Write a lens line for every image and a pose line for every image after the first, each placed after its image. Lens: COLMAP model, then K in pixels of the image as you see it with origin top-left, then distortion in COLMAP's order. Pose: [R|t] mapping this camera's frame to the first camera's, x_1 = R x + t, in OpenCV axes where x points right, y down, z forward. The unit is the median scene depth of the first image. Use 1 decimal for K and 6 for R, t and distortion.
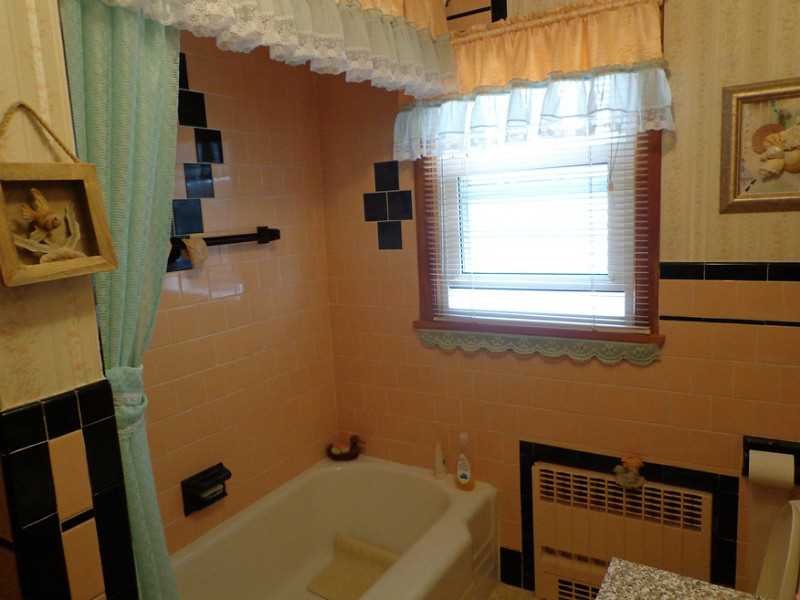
lens RADIAL K [[591.7, 0, 398.1], [0, 591.7, 295.7], [0, 0, 1]] dist [-0.007300, 0.007709]
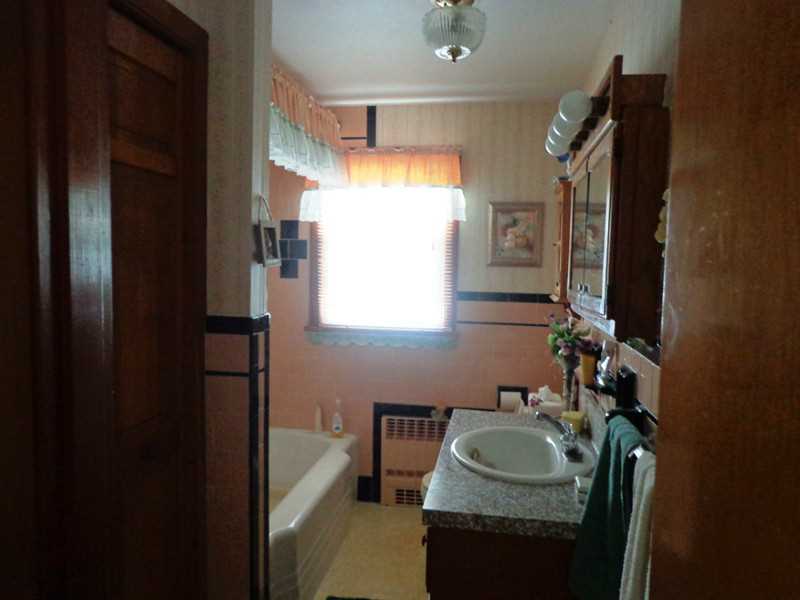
lens RADIAL K [[588.0, 0, 403.1], [0, 588.0, 294.0], [0, 0, 1]] dist [-0.002384, 0.005129]
pose [[0.928831, 0.044517, 0.367819, -0.318136], [-0.012188, 0.995889, -0.089754, 0.099242], [-0.370303, 0.078883, 0.925556, -0.515643]]
